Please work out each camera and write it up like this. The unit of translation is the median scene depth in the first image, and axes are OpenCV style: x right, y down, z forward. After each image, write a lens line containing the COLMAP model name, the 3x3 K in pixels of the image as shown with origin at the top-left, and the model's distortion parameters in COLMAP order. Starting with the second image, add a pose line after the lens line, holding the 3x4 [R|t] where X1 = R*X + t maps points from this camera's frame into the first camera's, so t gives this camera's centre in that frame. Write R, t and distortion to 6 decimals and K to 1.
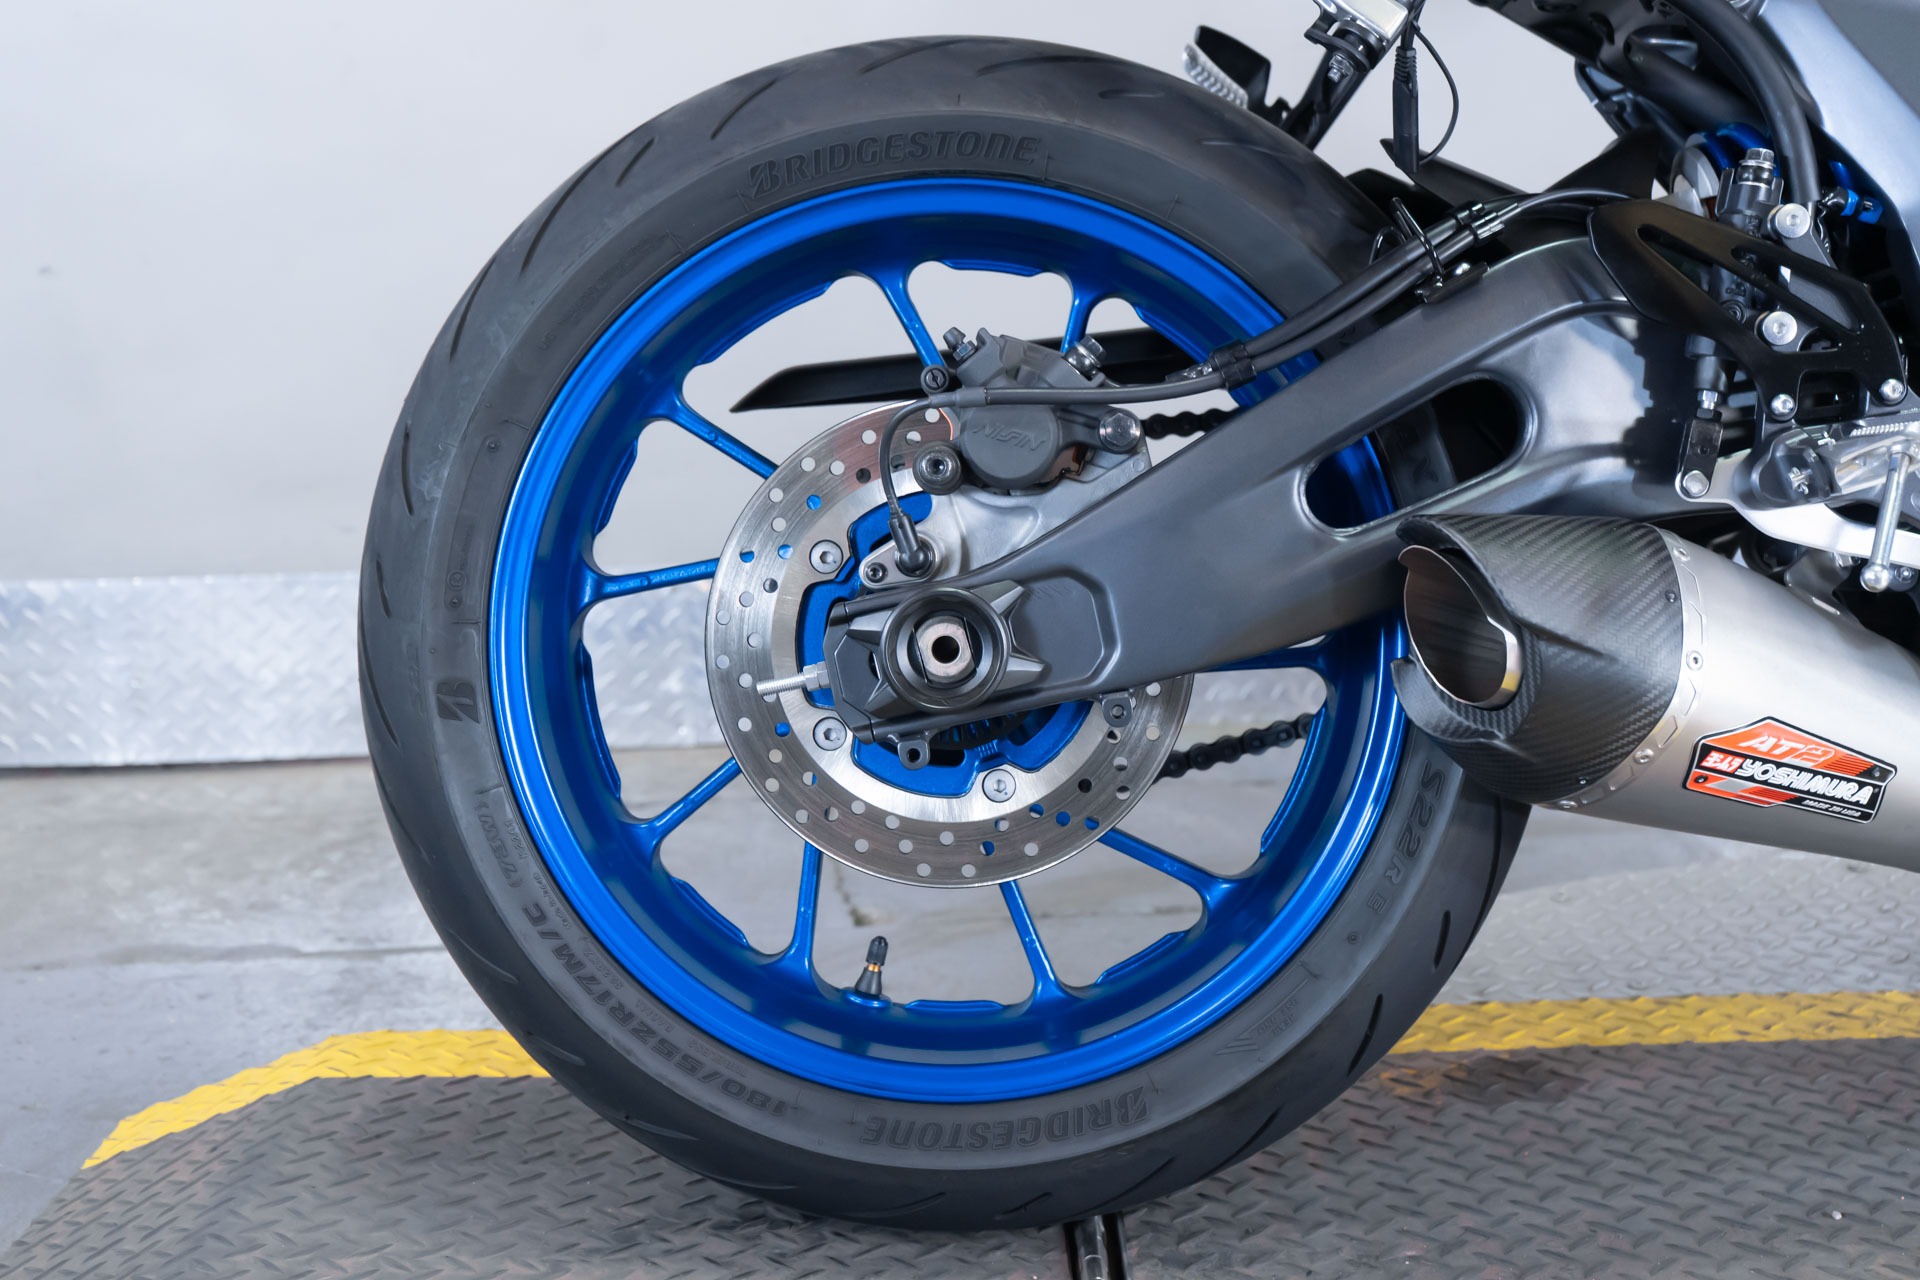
lens RADIAL K [[2528.4, 0, 960.0], [0, 2528.4, 640.0], [0, 0, 1]] dist [0.010136, 0.034800]
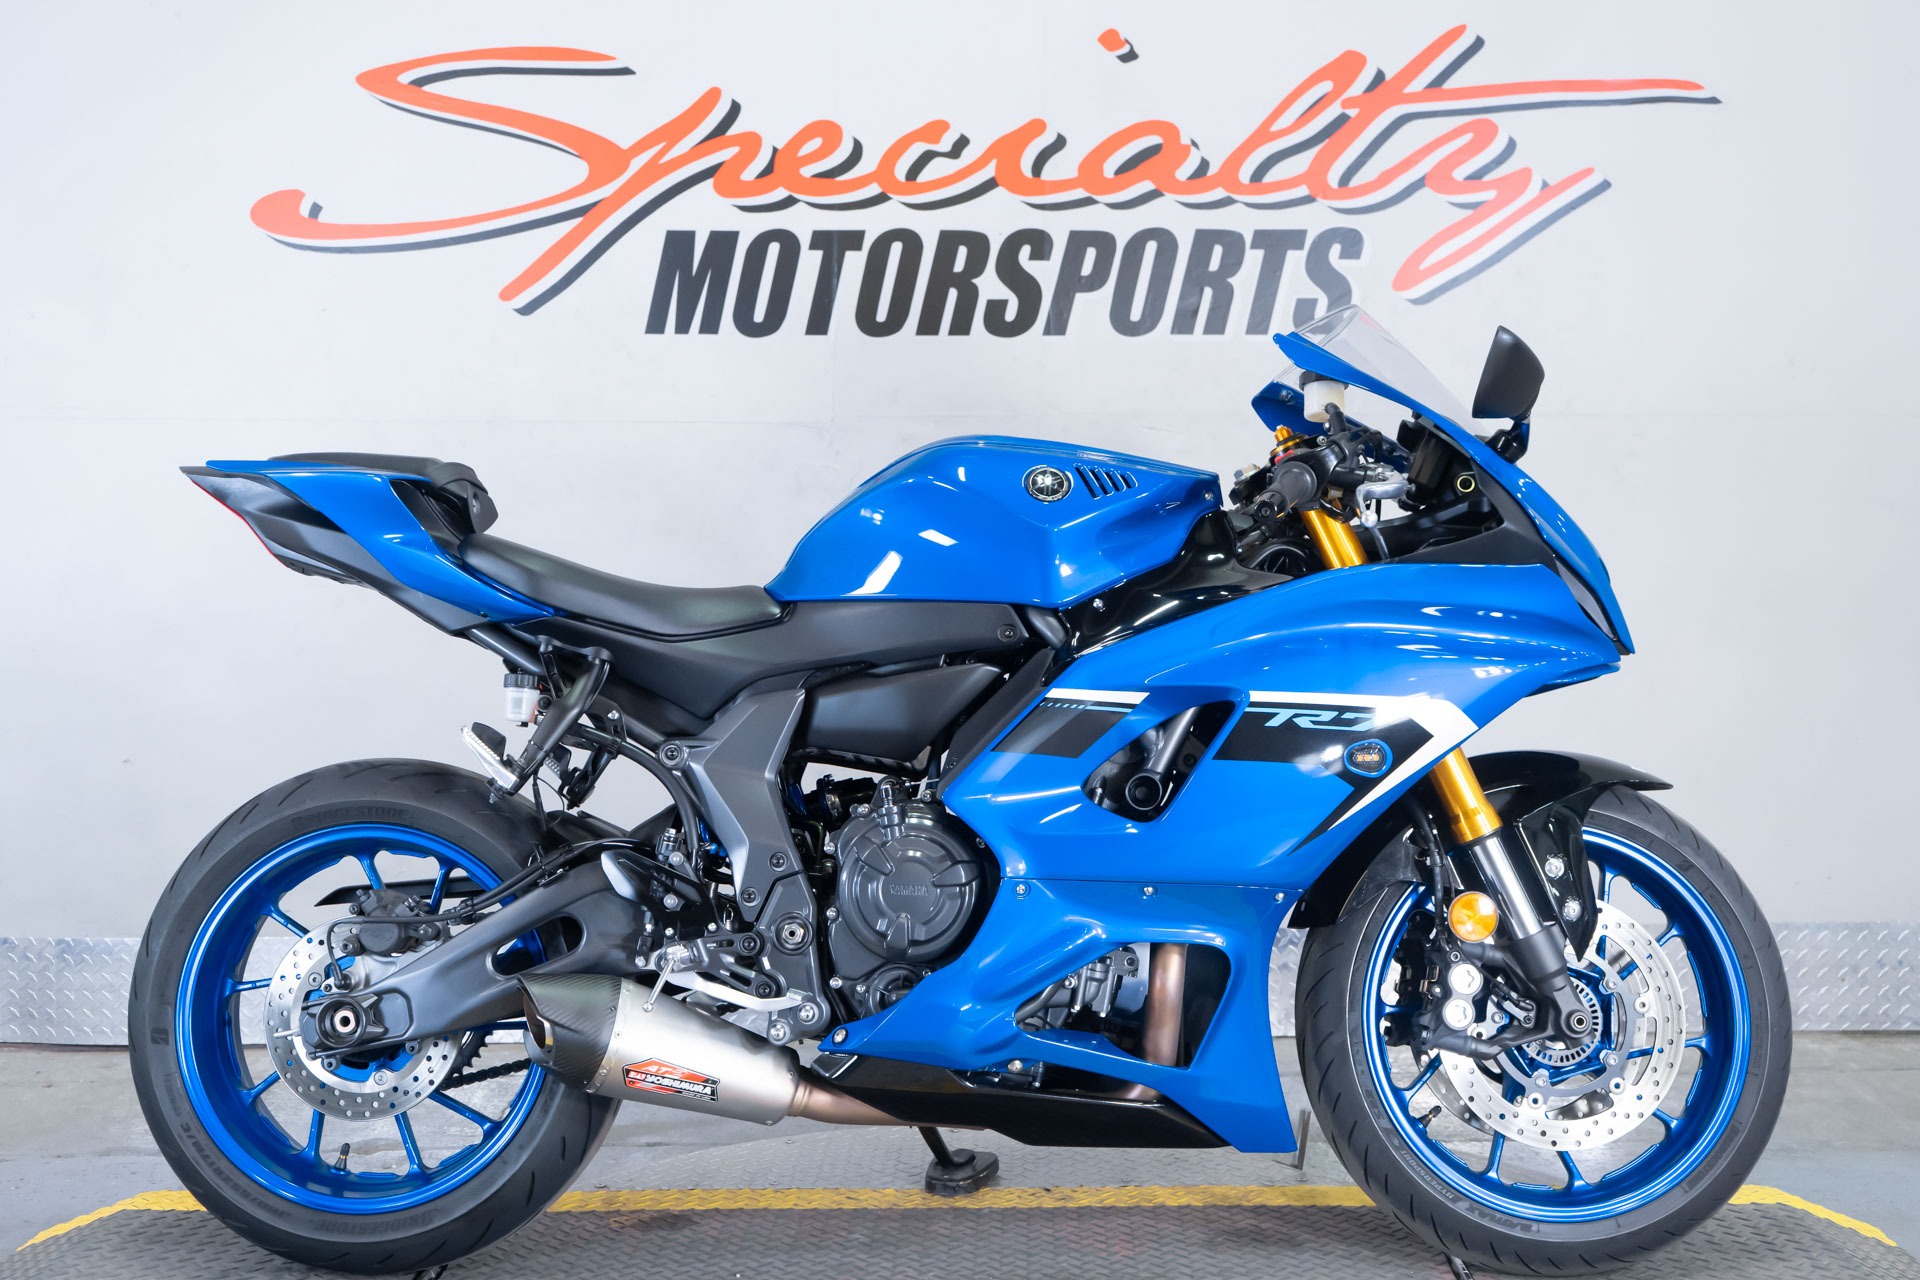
lens RADIAL K [[2215.6, 0, 960.0], [0, 2215.6, 640.0], [0, 0, 1]] dist [0.017769, 0.007190]
pose [[0.998851, 0.016044, -0.045161, 0.683422], [-0.021730, 0.991488, -0.128370, -0.100206], [0.042717, 0.129204, 0.990697, -1.166648]]
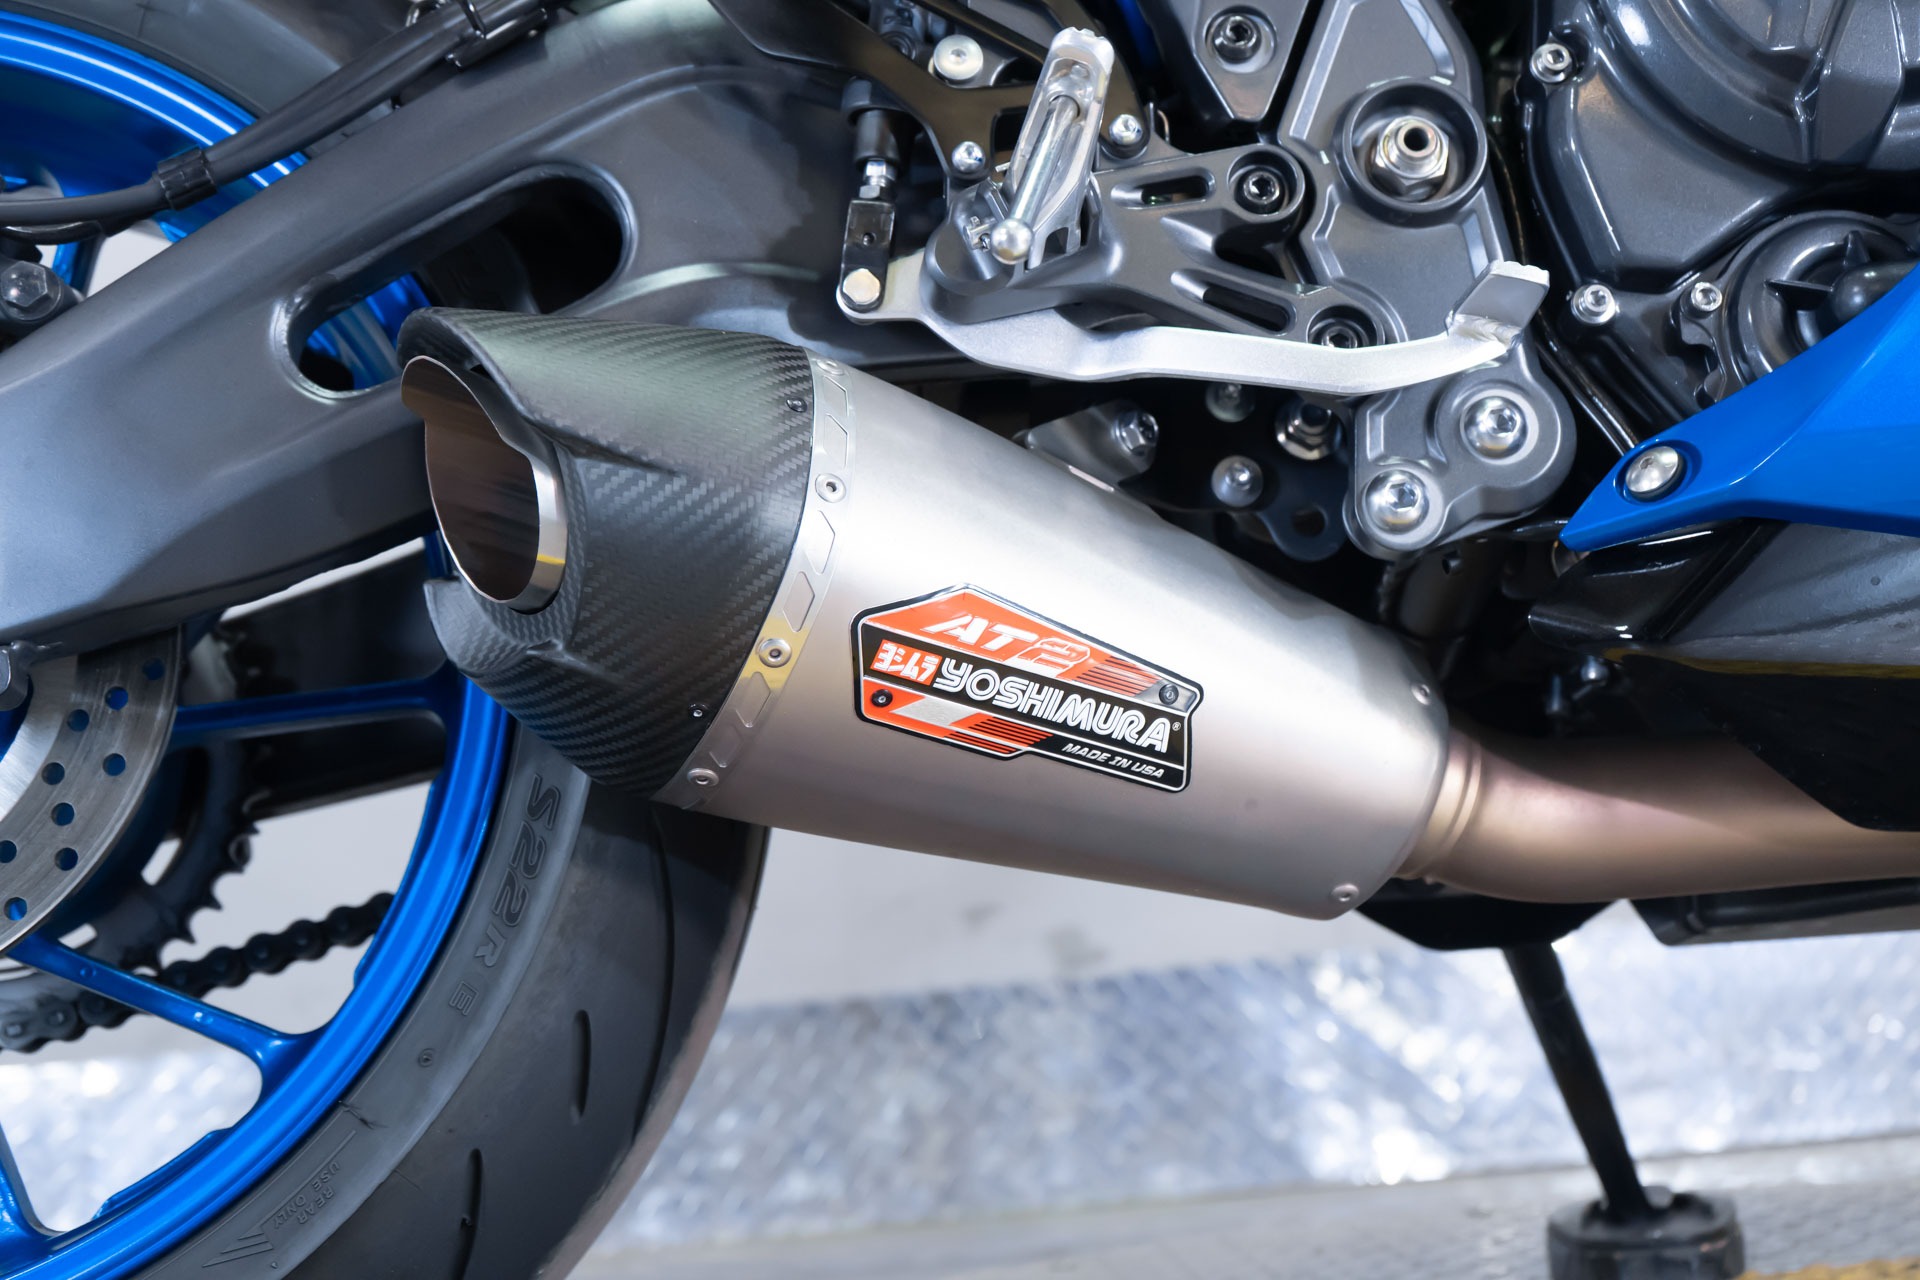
lens RADIAL K [[2731.6, 0, 958.8], [0, 2731.6, 612.0], [0, 0, 1]] dist [0.012934, 0.092184]
pose [[0.996543, -0.050512, 0.065955, 0.258684], [0.067158, 0.957158, -0.281670, 0.221045], [-0.048901, 0.285125, 0.957242, 0.324110]]
